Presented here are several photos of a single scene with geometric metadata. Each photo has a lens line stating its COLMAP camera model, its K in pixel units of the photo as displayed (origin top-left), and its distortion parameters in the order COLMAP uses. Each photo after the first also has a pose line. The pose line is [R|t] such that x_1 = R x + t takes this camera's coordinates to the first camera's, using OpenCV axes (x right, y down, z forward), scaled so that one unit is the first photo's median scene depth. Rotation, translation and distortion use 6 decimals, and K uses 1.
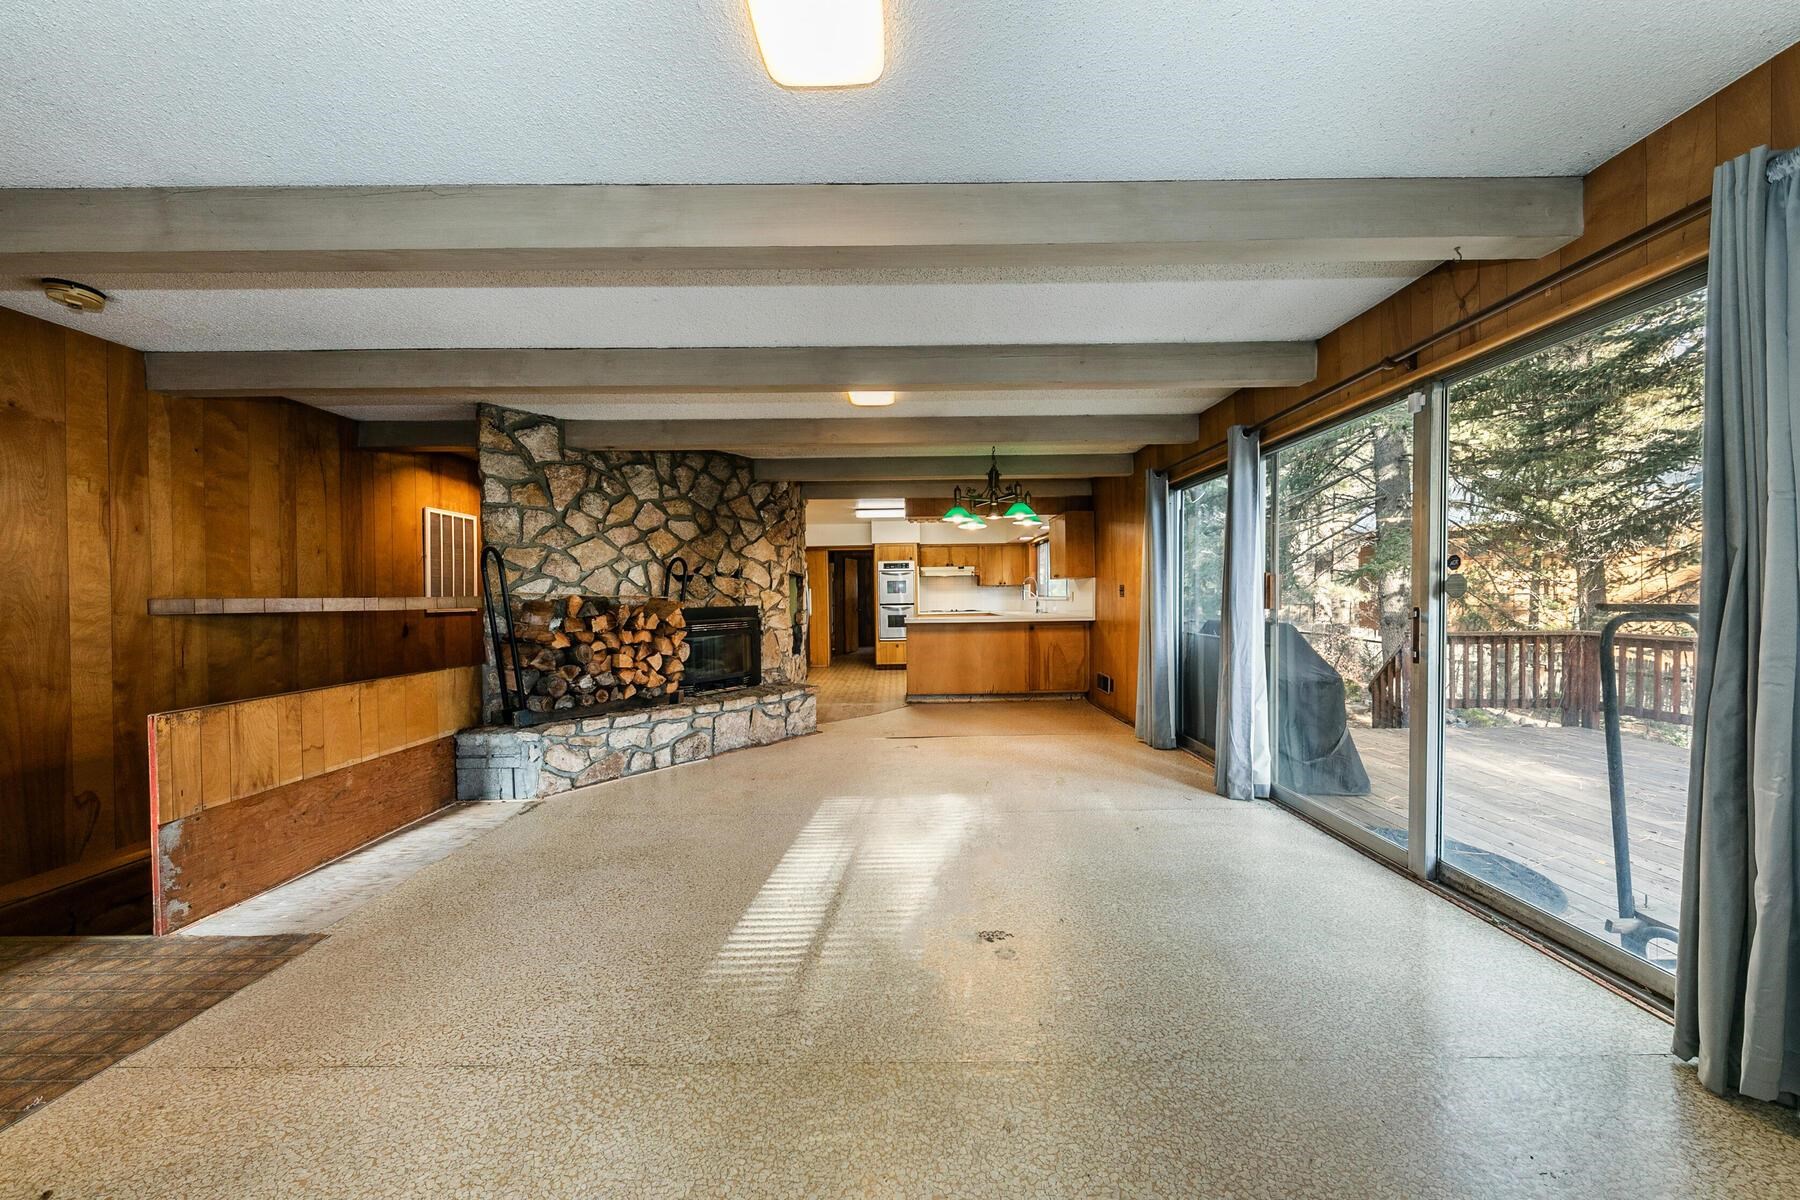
lens RADIAL K [[616.5, 0, 907.8], [0, 616.5, 608.7], [0, 0, 1]] dist [0.017088, -0.000099]
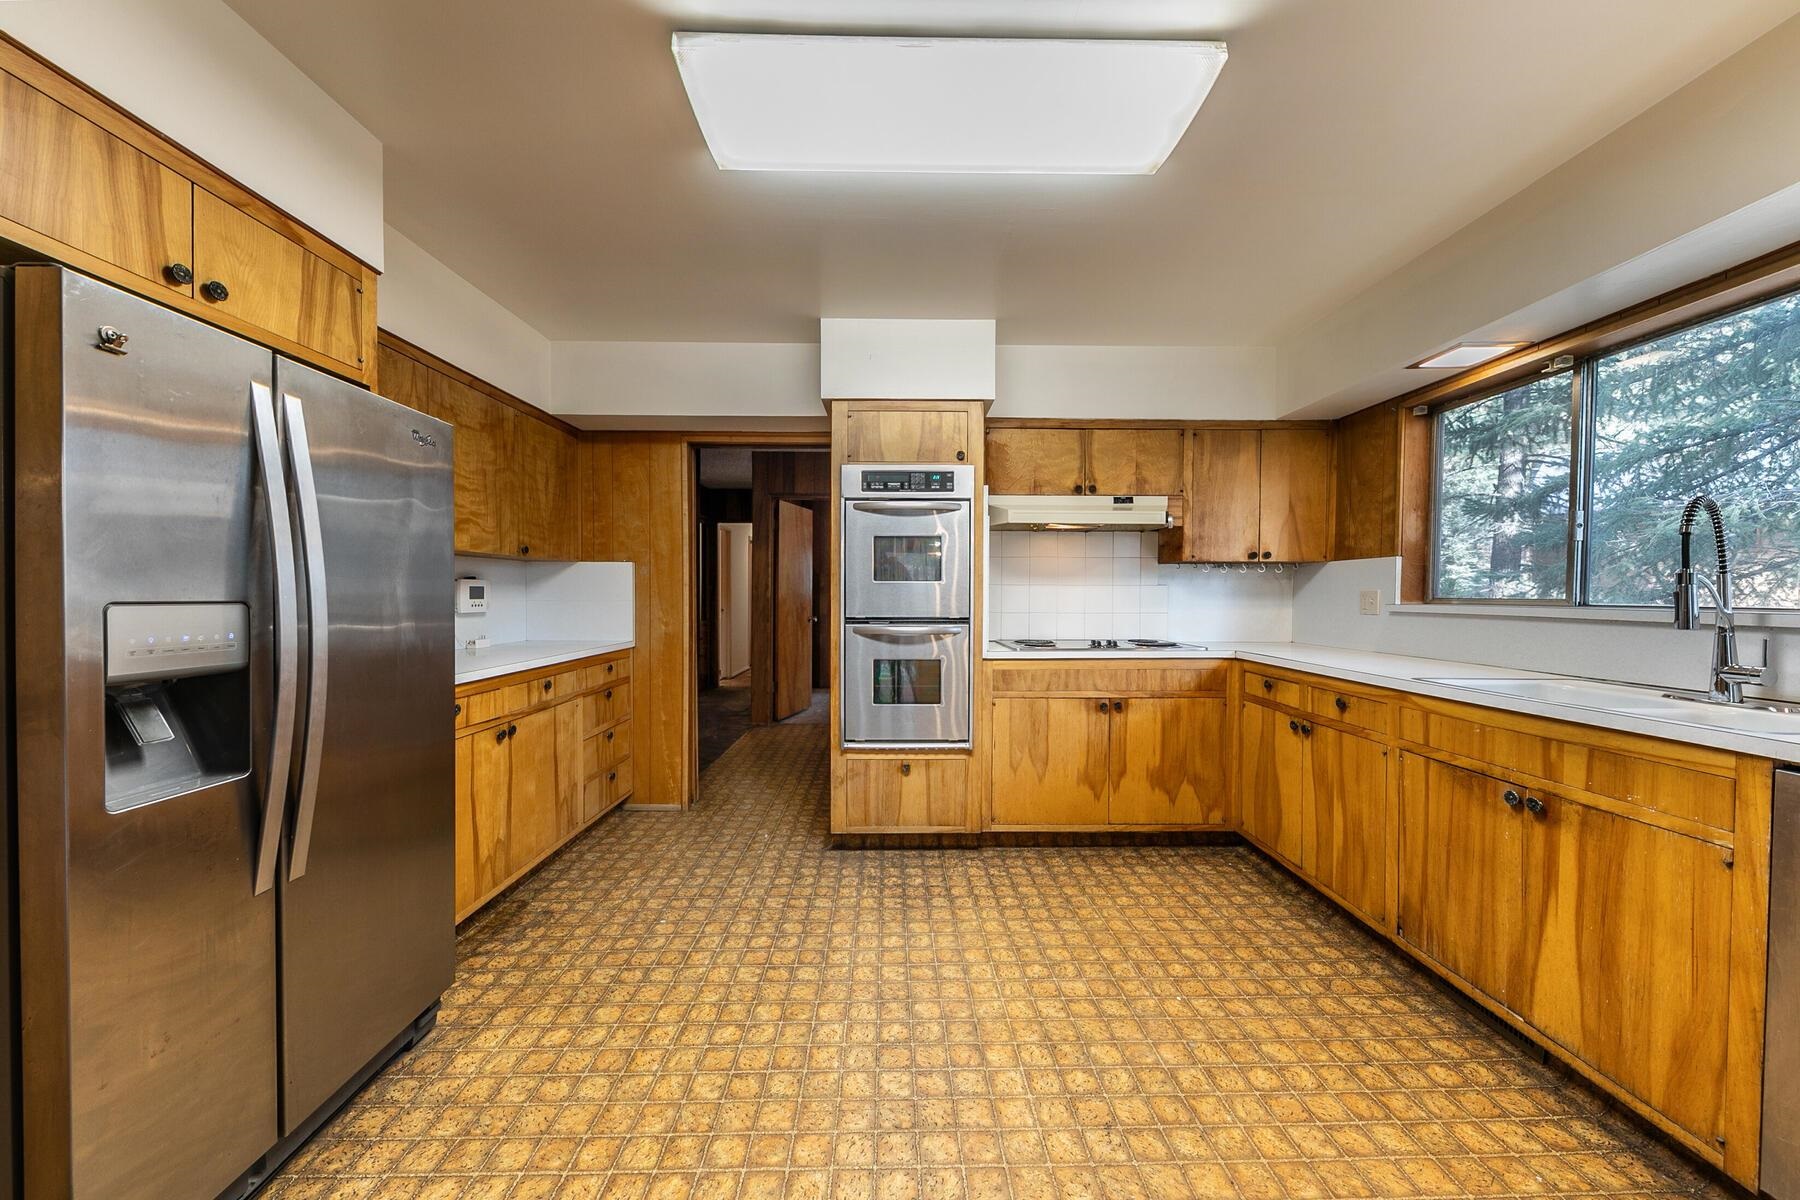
lens RADIAL K [[616.5, 0, 902.2], [0, 616.5, 608.1], [0, 0, 1]] dist [0.017088, -0.000099]
pose [[0.999711, 0.015420, 0.018424, -0.024854], [-0.015533, 0.999861, 0.006022, -0.014568], [-0.018328, -0.006307, 0.999812, 0.709229]]
